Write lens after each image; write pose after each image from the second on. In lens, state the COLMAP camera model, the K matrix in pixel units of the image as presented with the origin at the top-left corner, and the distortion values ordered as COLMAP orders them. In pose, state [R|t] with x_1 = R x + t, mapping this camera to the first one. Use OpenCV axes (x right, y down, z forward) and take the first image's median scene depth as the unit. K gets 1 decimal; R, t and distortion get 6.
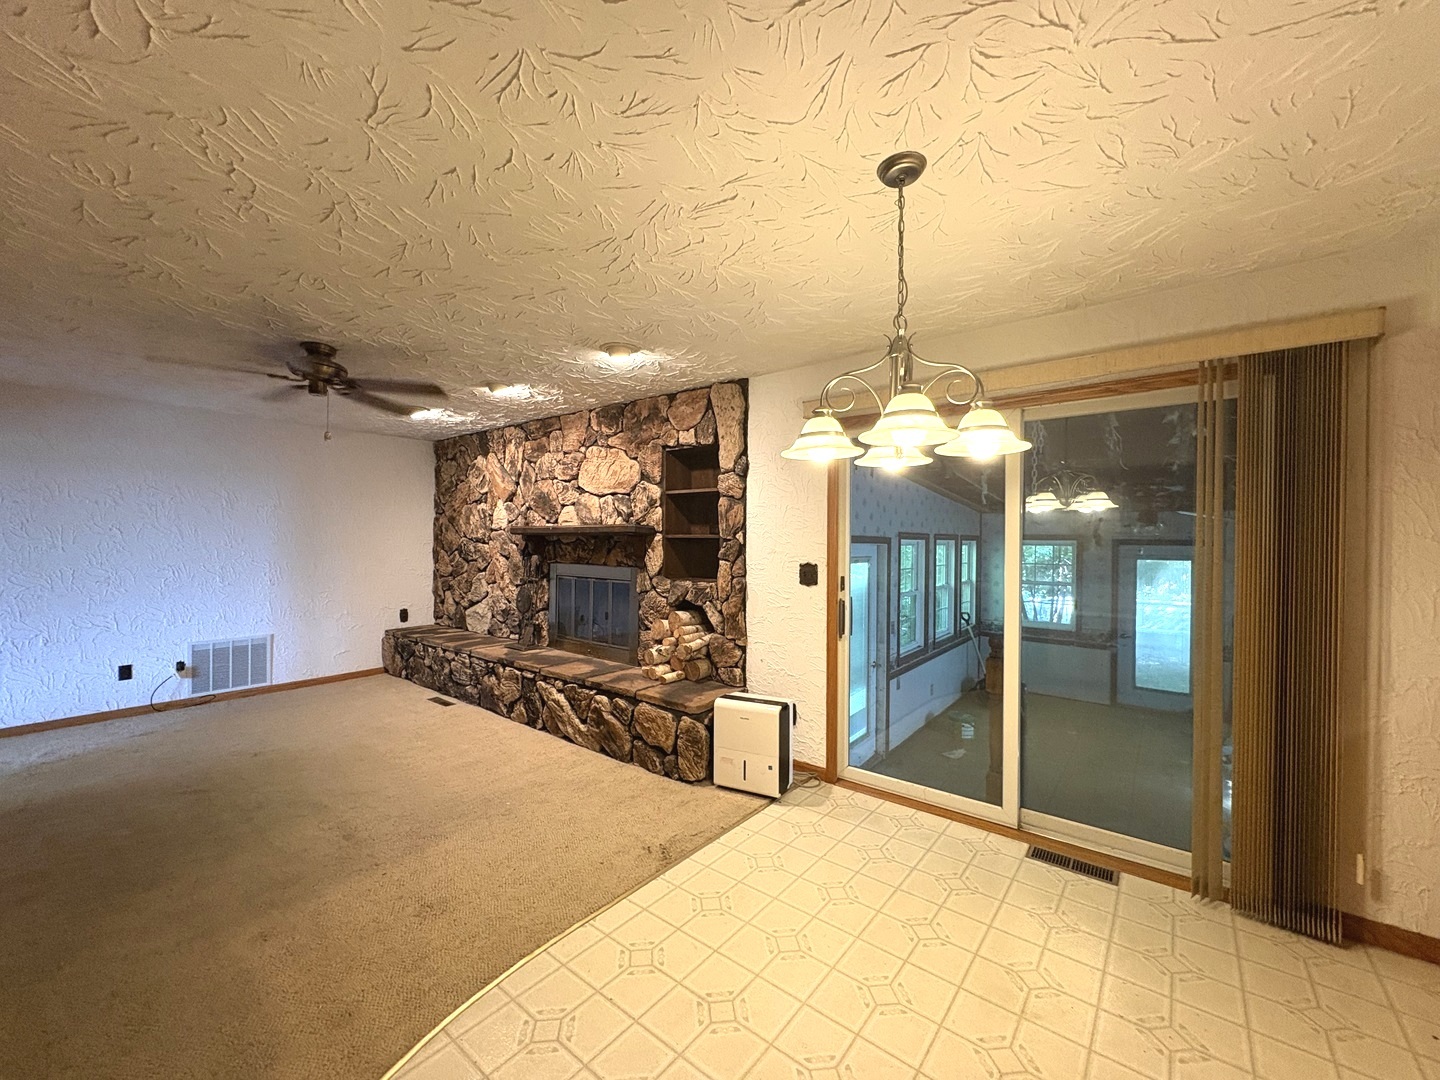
lens RADIAL K [[574.0, 0, 716.1], [0, 574.0, 545.7], [0, 0, 1]] dist [-0.001417, 0.000527]
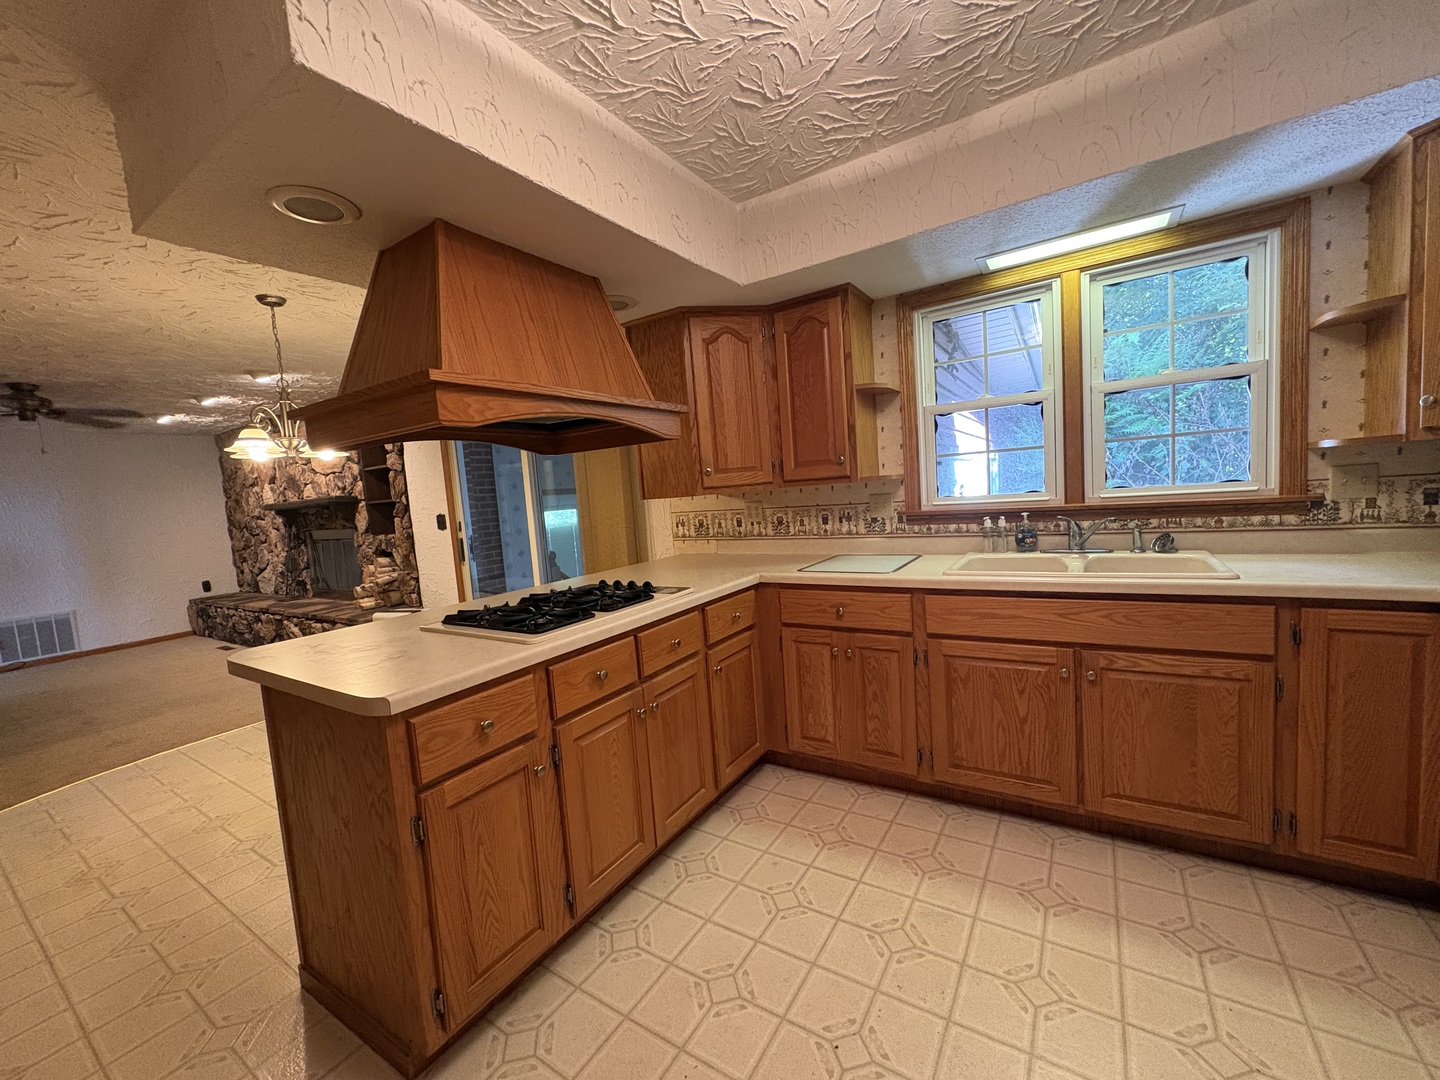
lens RADIAL K [[574.0, 0, 712.6], [0, 574.0, 544.0], [0, 0, 1]] dist [-0.001417, 0.000527]
pose [[0.991827, -0.087993, 0.092395, 0.541577], [0.080875, 0.993656, 0.078153, 0.036944], [-0.098686, -0.070041, 0.992651, -0.377329]]
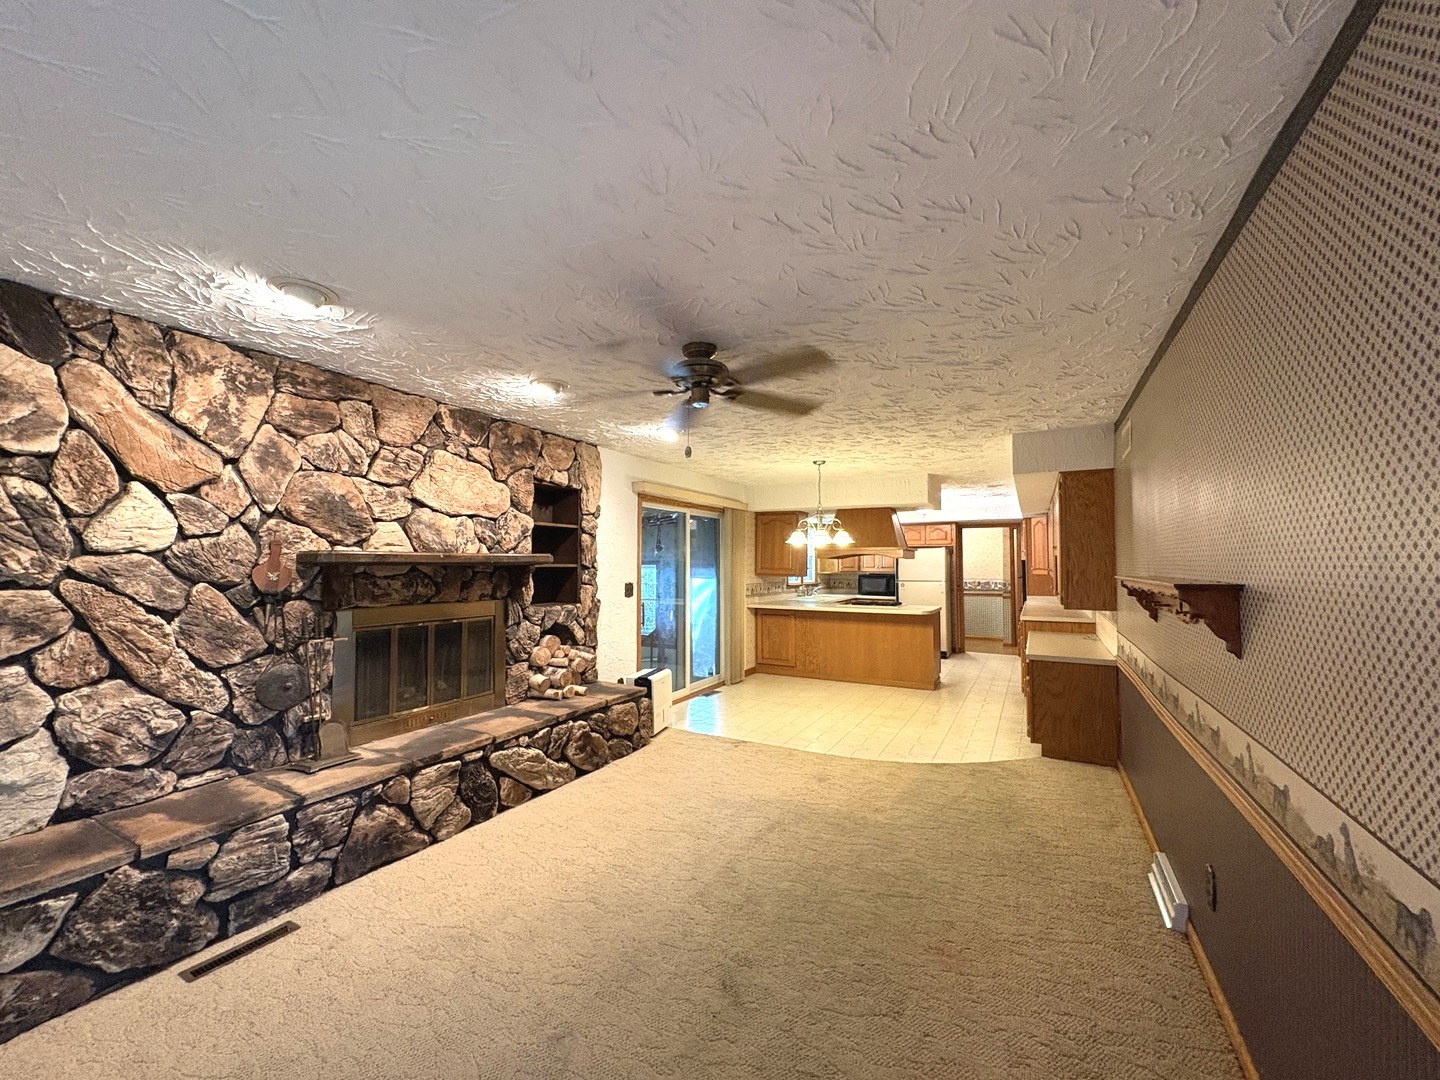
lens RADIAL K [[574.0, 0, 723.1], [0, 574.0, 546.1], [0, 0, 1]] dist [-0.001417, 0.000527]
pose [[-0.179049, 0.019642, 0.983644, -1.098535], [0.003061, 0.999807, -0.019408, -0.029000], [-0.983835, -0.000464, -0.179074, 0.805619]]
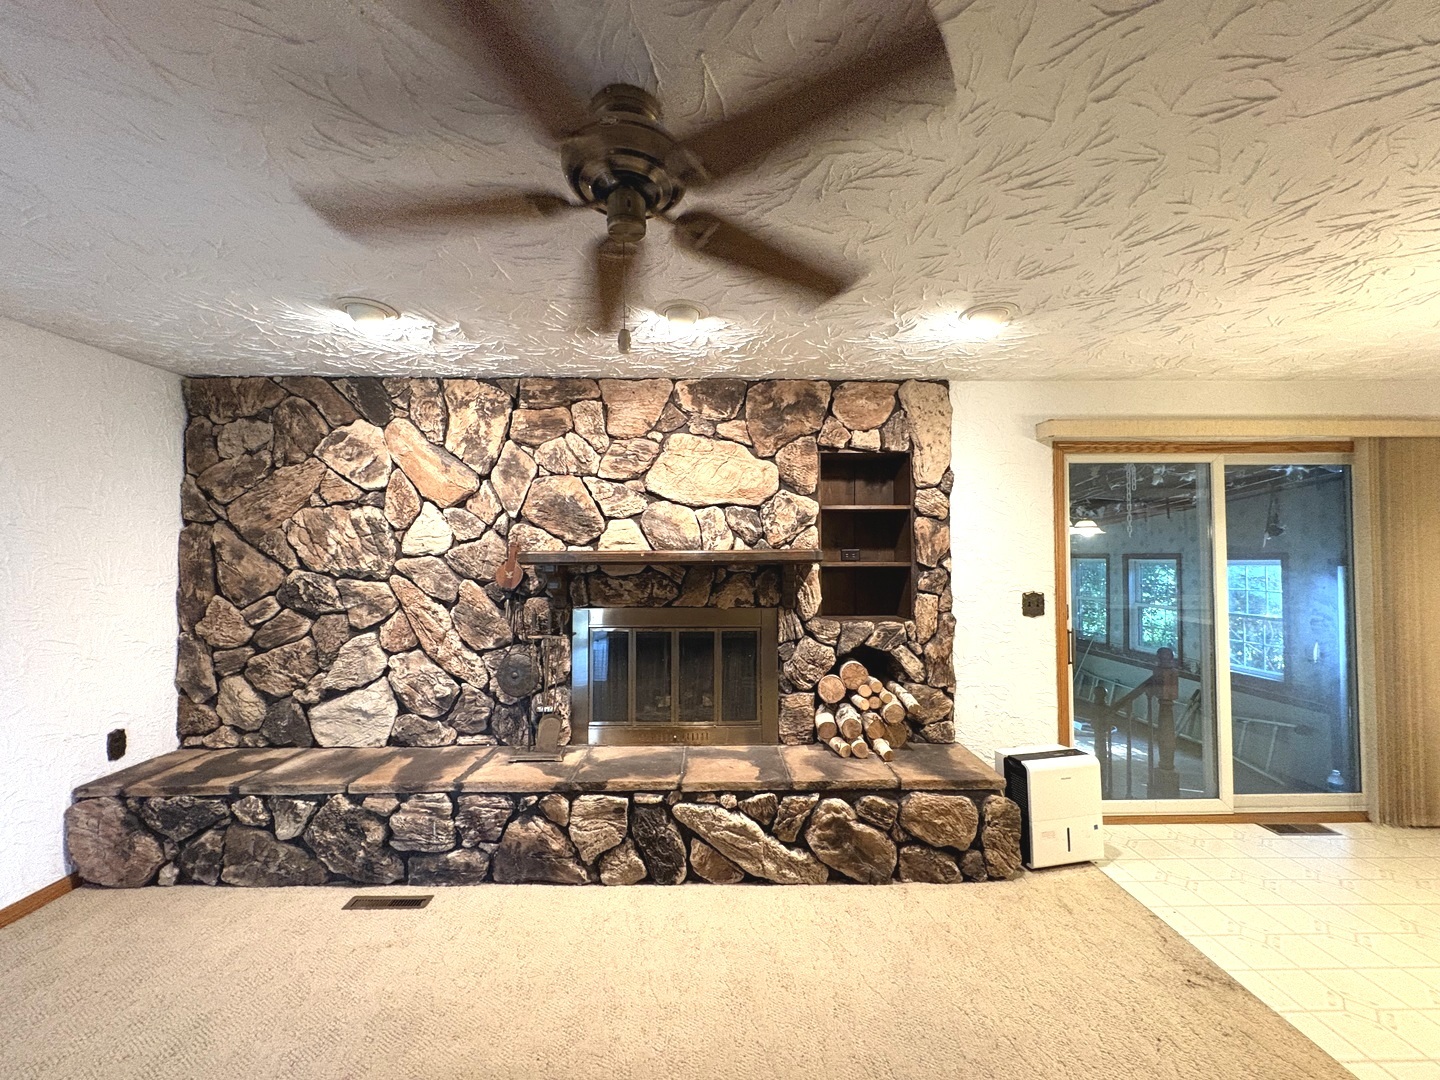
lens RADIAL K [[574.0, 0, 717.7], [0, 574.0, 545.2], [0, 0, 1]] dist [-0.001417, 0.000527]
pose [[0.771798, 0.000861, 0.635867, -0.645412], [0.015881, 0.999661, -0.020630, -0.027390], [-0.635669, 0.026021, 0.771523, 0.475009]]
